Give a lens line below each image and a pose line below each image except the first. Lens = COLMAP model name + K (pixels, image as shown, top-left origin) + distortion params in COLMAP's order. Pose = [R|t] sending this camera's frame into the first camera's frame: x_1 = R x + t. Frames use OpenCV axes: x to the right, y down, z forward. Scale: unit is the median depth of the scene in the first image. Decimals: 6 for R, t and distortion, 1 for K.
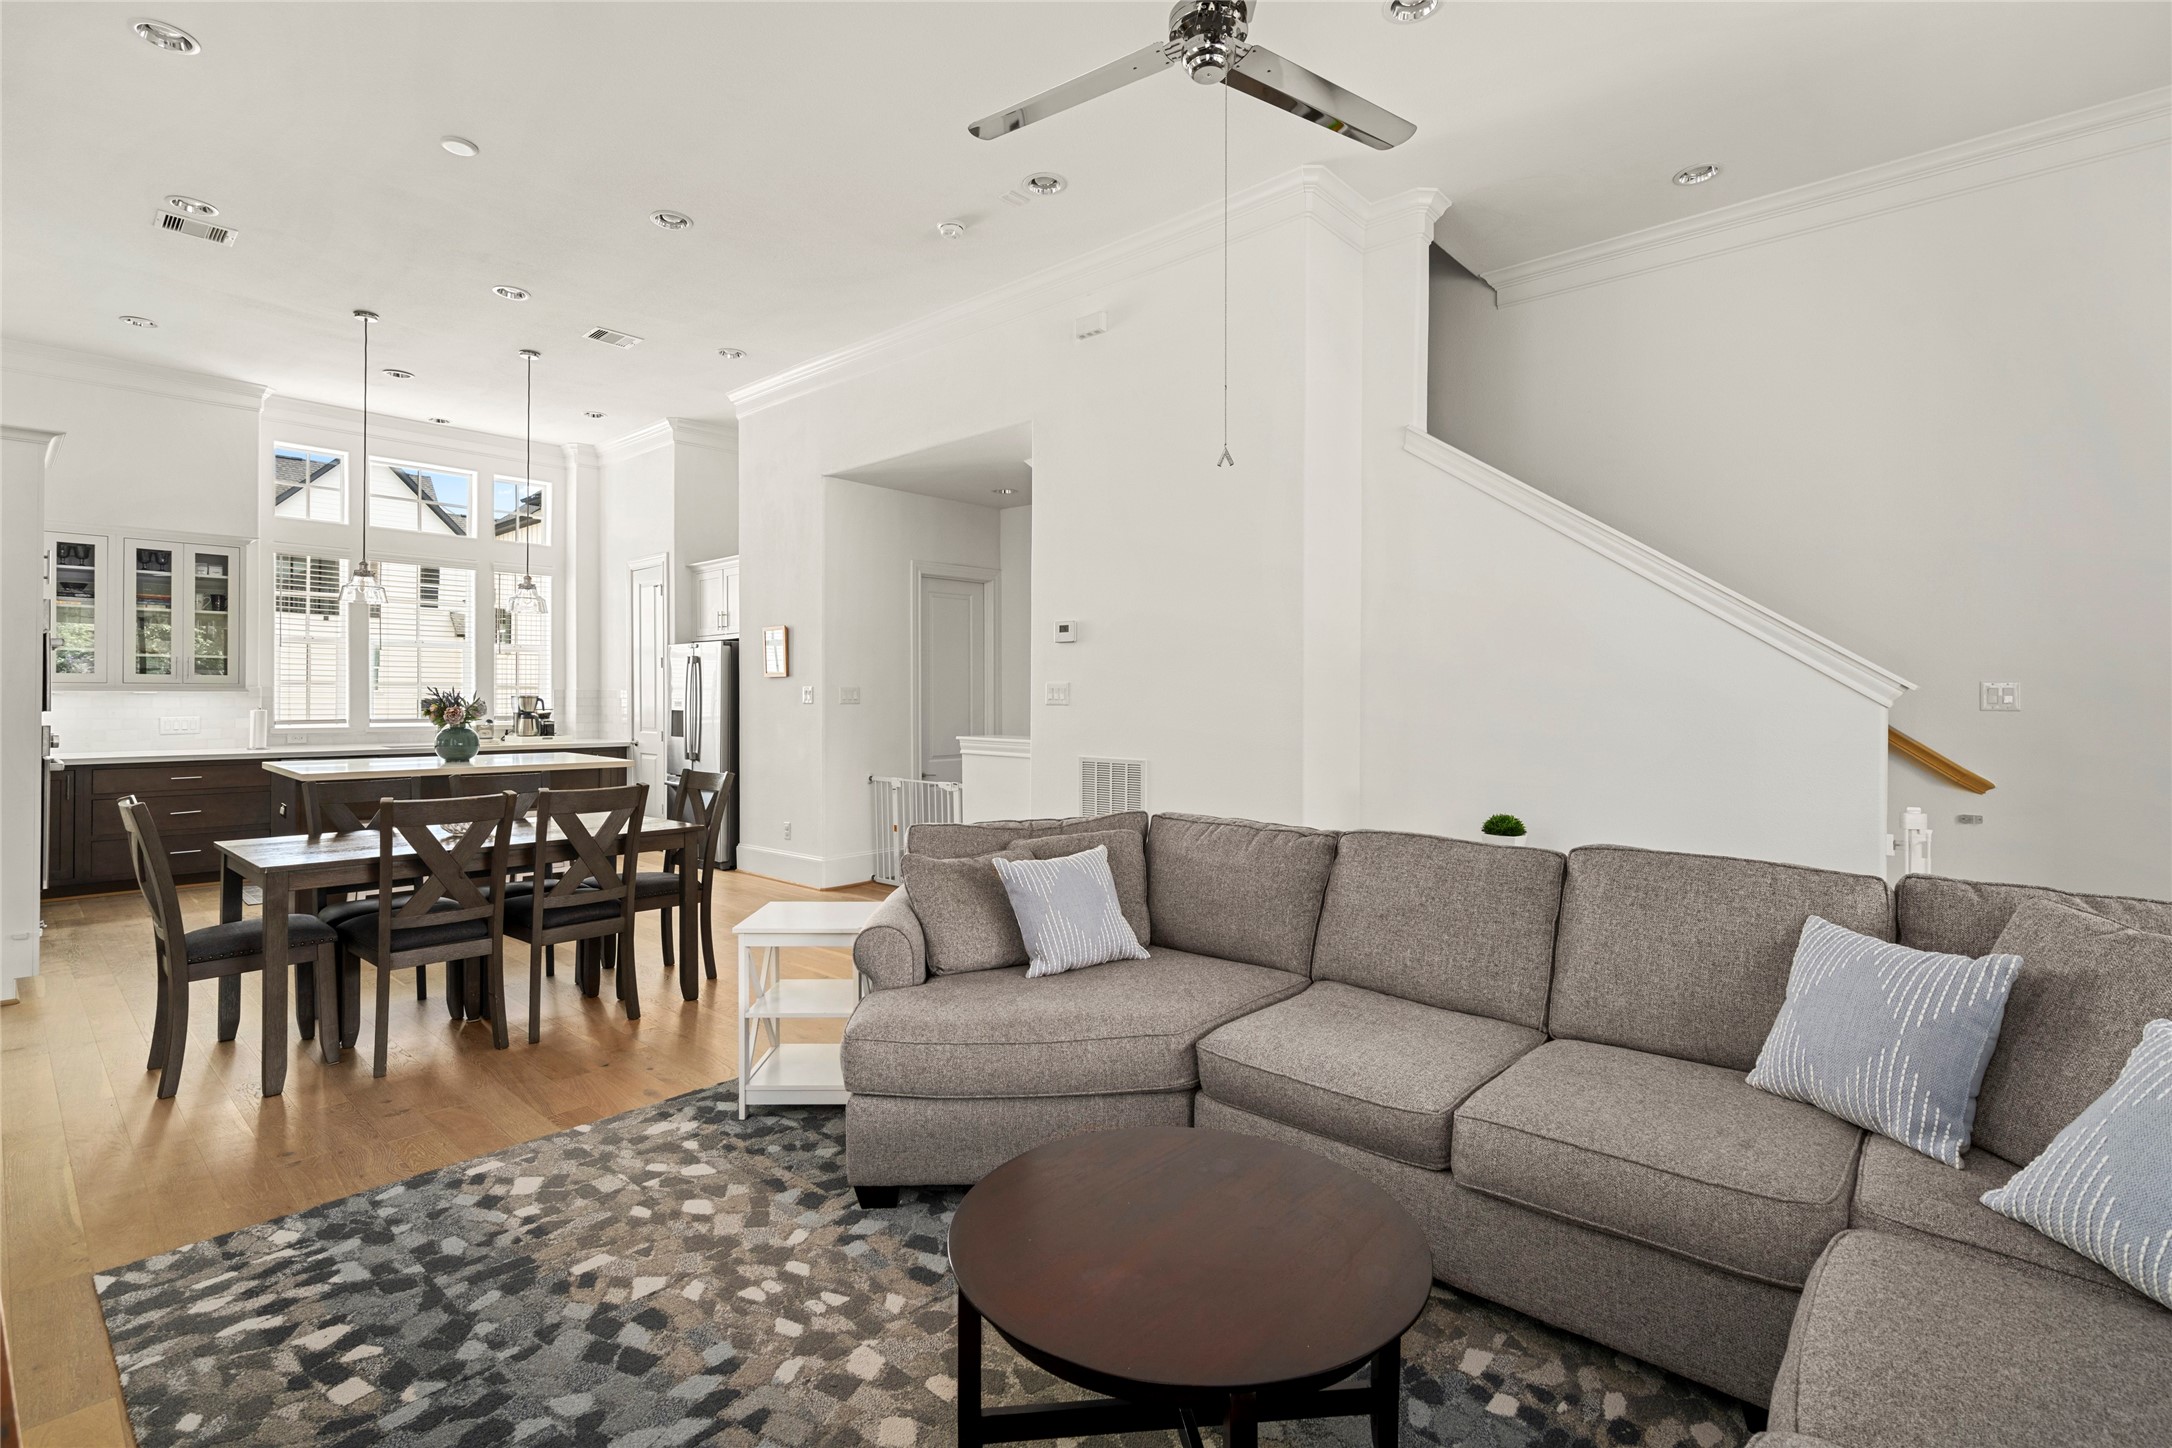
lens RADIAL K [[999.4, 0, 1075.3], [0, 999.4, 697.4], [0, 0, 1]] dist [-0.002441, -0.000130]
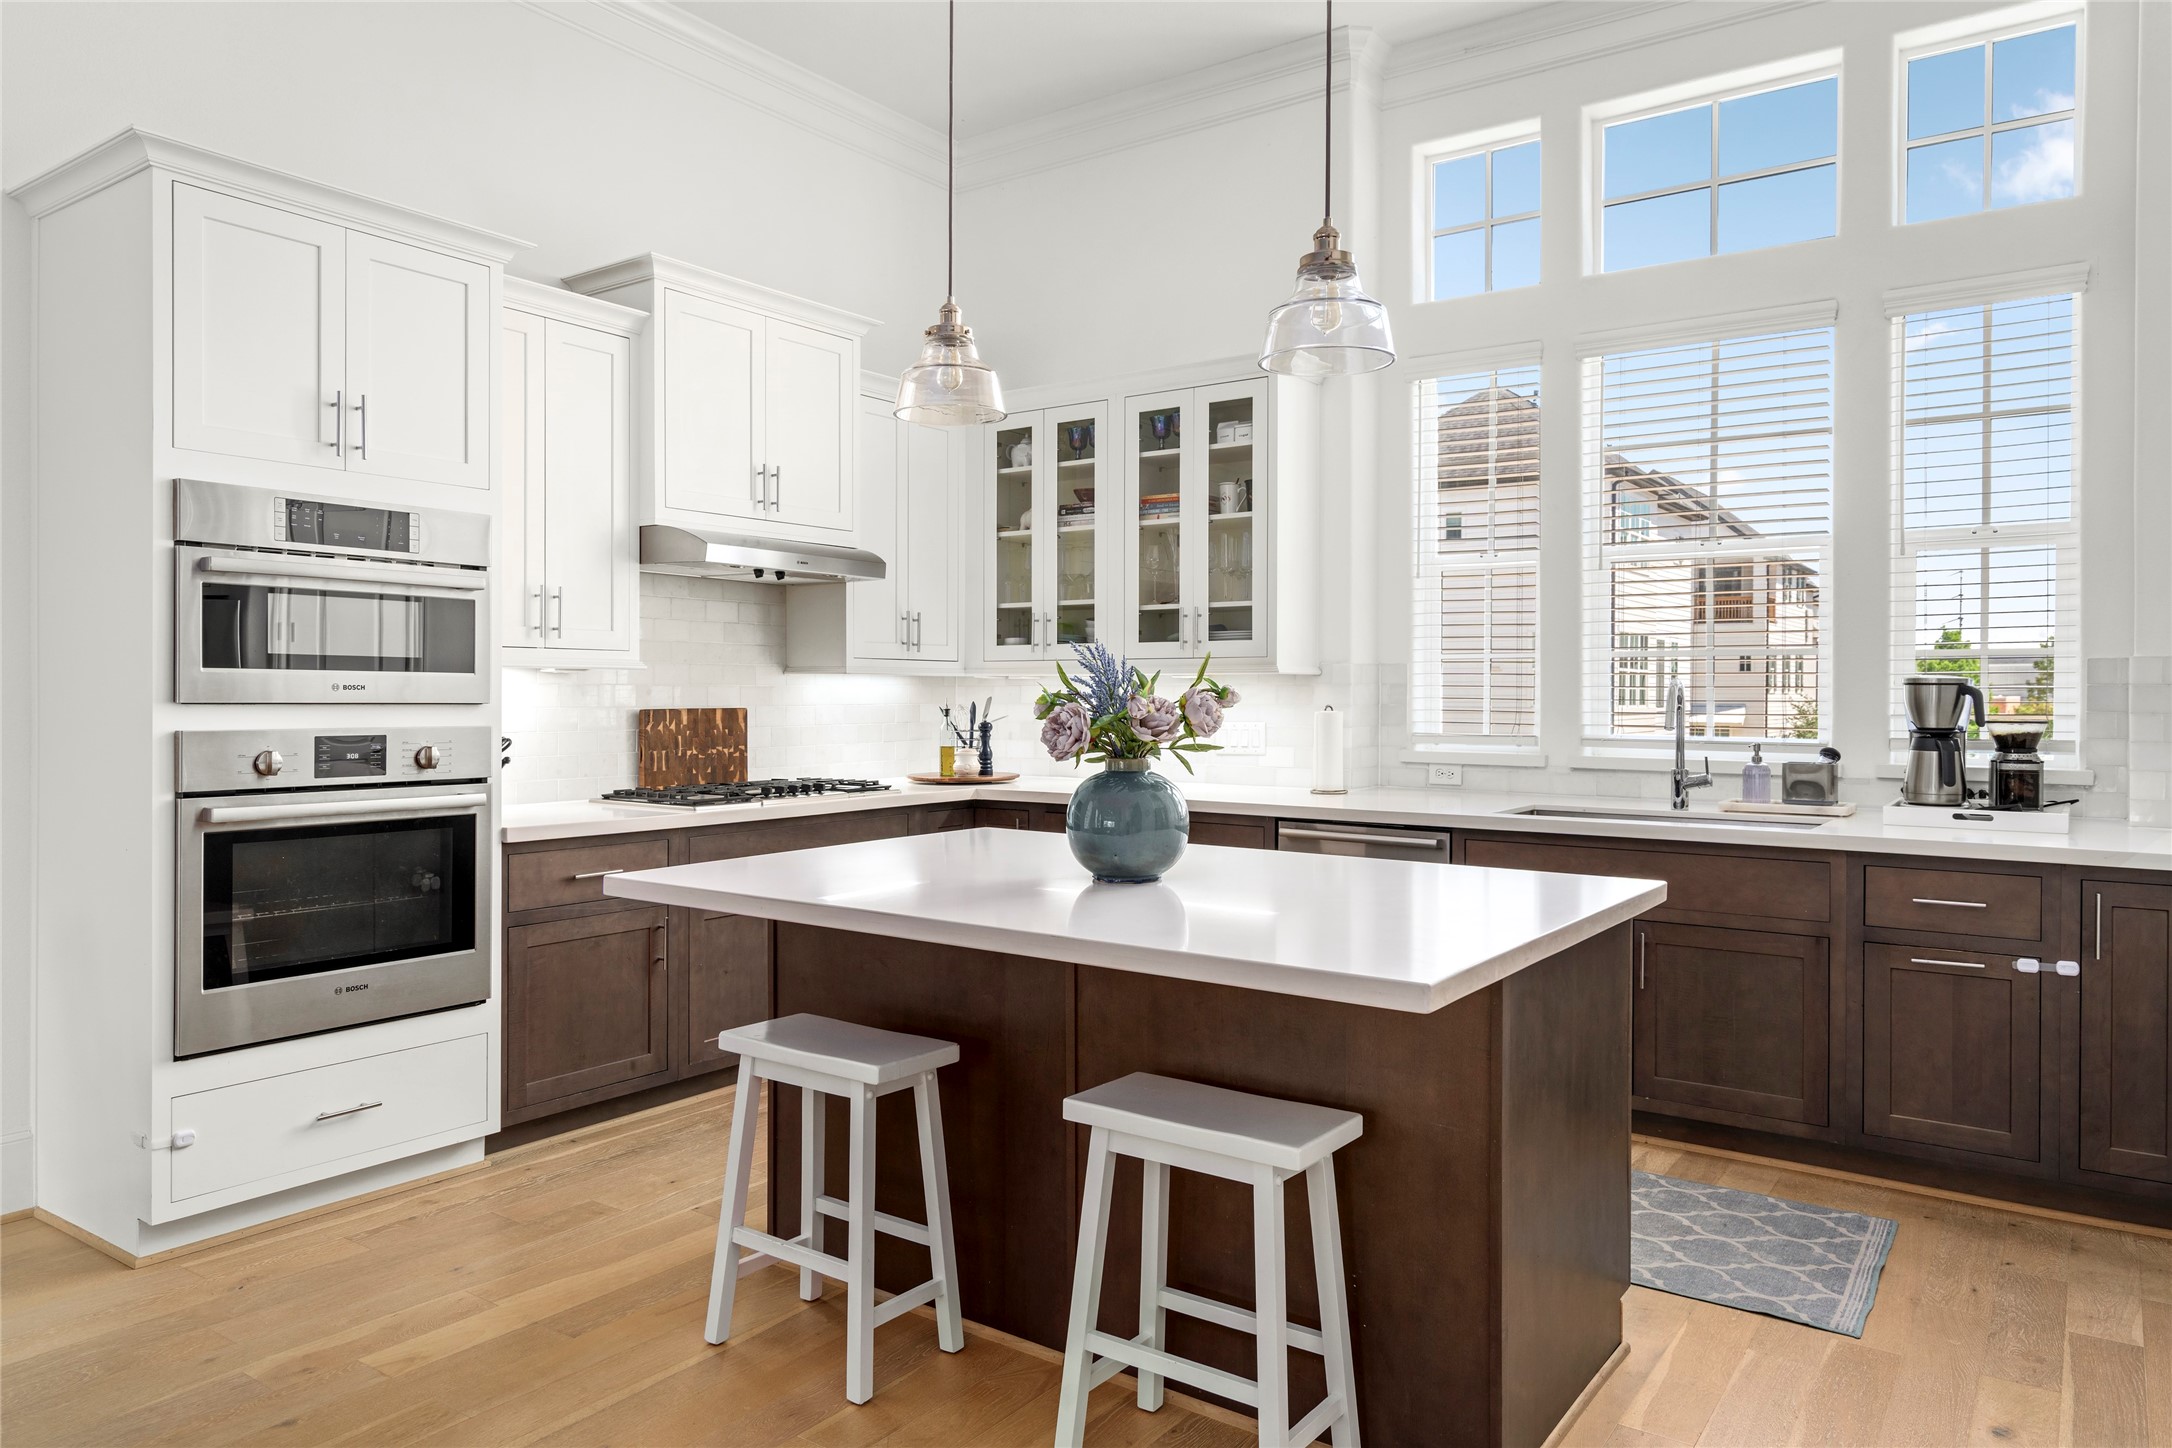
lens RADIAL K [[1420.4, 0, 1086.3], [0, 1420.4, 712.4], [0, 0, 1]] dist [0.009901, -0.003310]
pose [[0.124412, 0.011281, -0.992167, -0.396350], [-0.000991, 0.999936, 0.011245, 0.015059], [0.992230, -0.000416, 0.124415, 2.067738]]
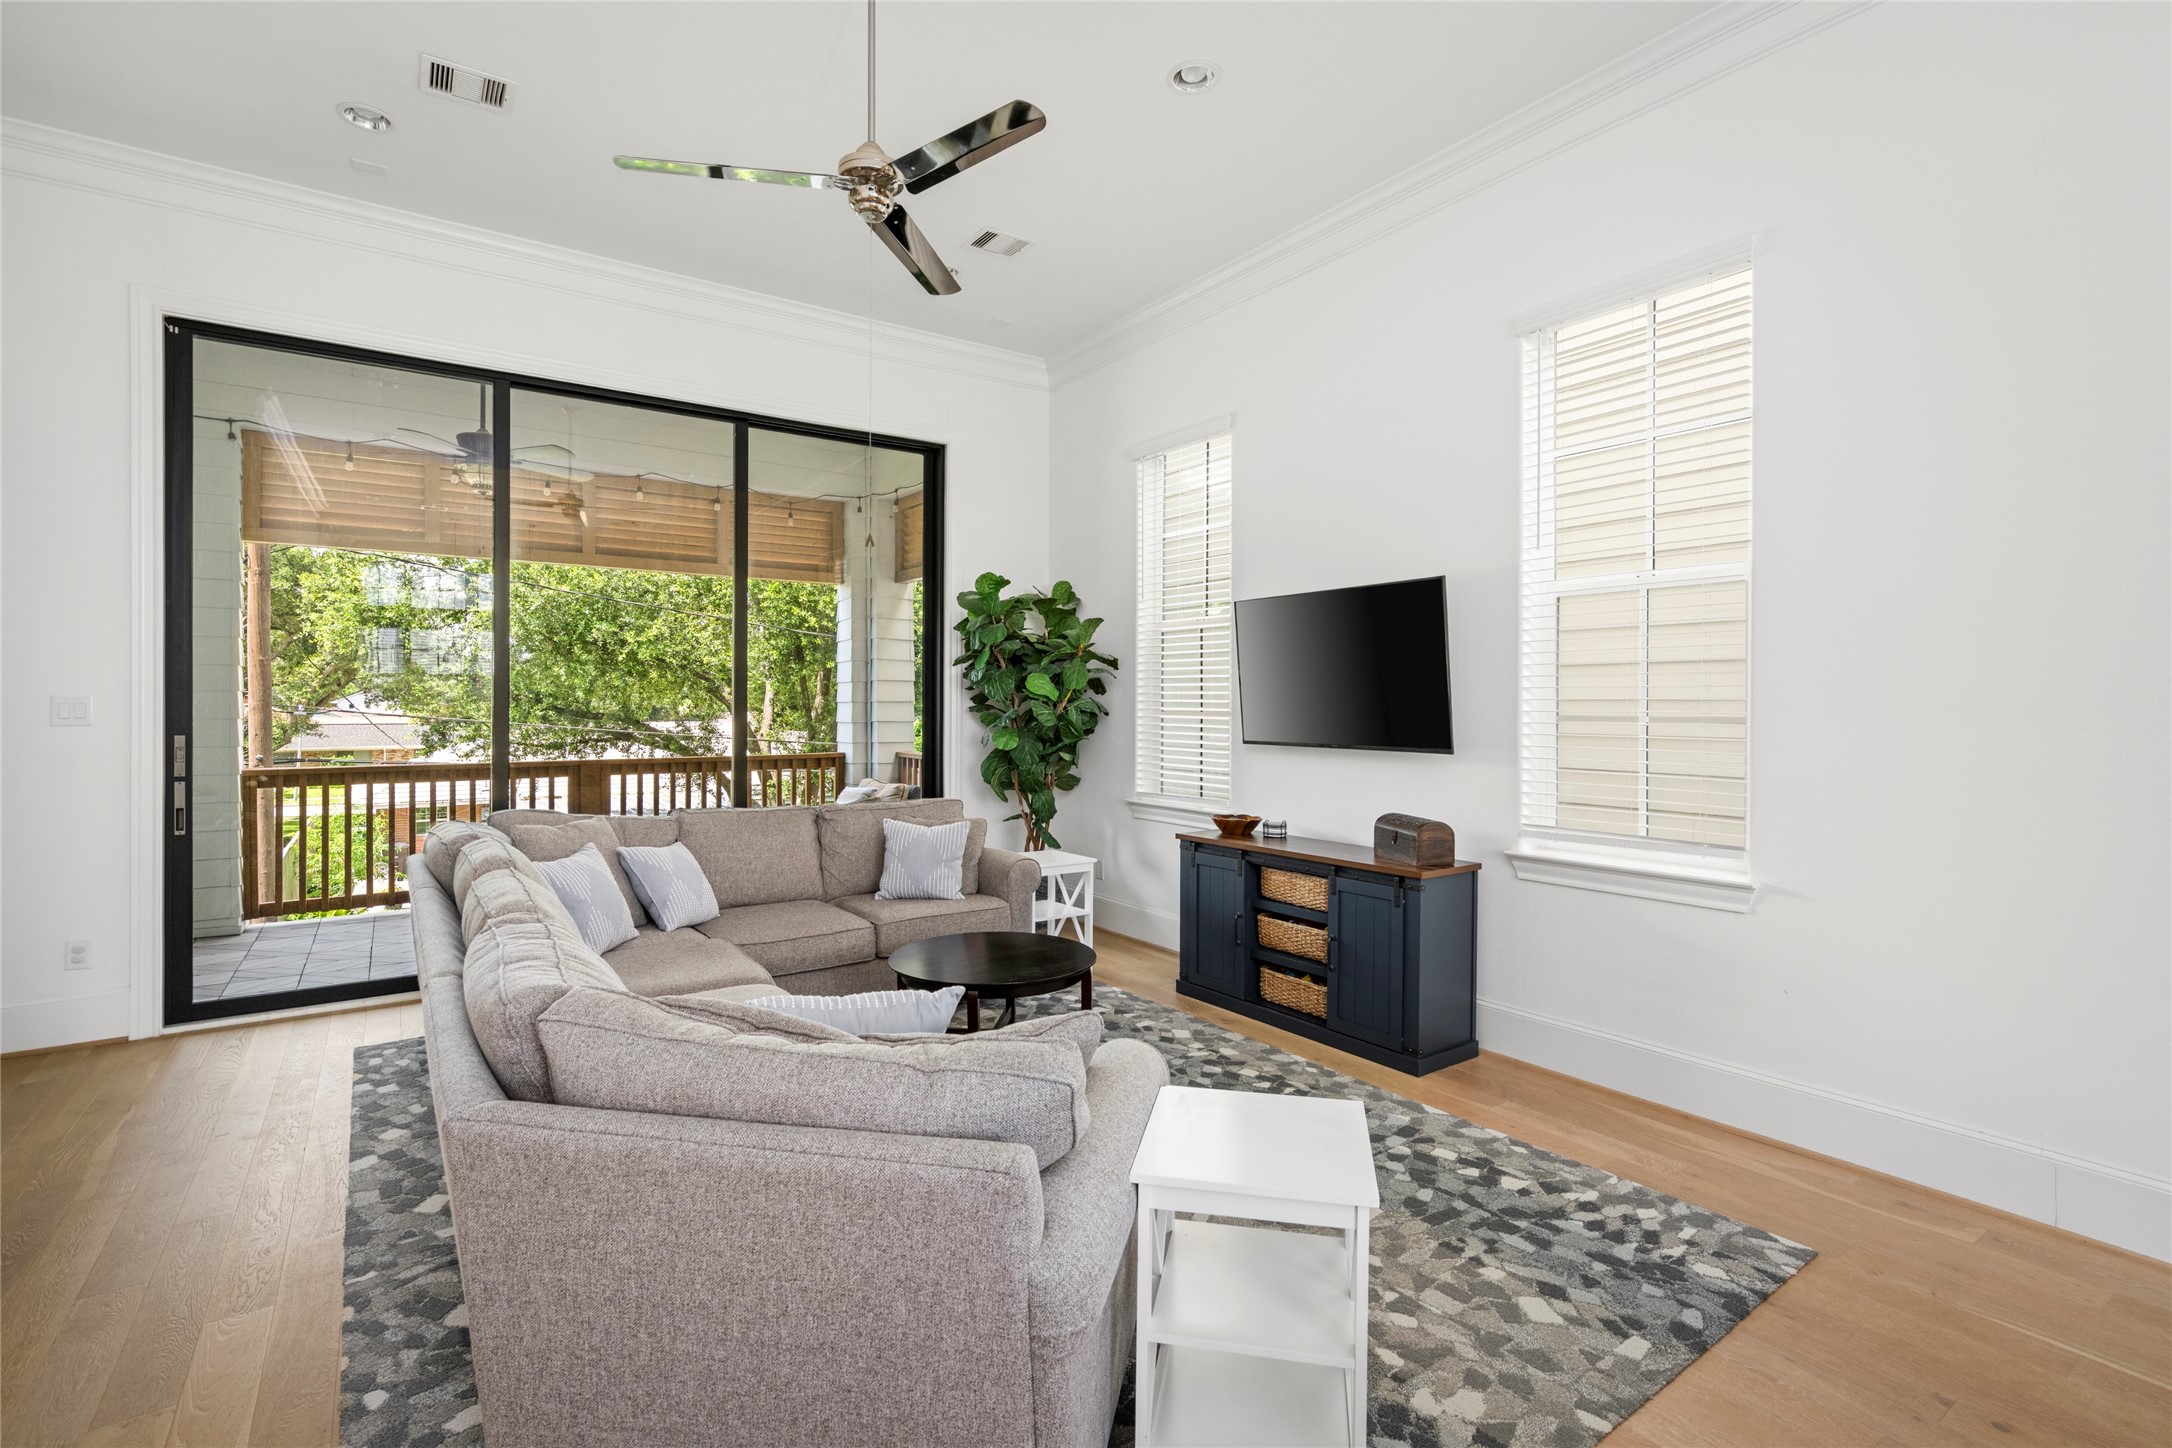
lens RADIAL K [[999.4, 0, 1084.1], [0, 999.4, 703.9], [0, 0, 1]] dist [-0.002441, -0.000130]
pose [[-0.975410, -0.006514, 0.220302, -0.326975], [-0.007070, 0.999973, -0.001738, -0.022581], [-0.220285, -0.003253, -0.975430, 1.763225]]
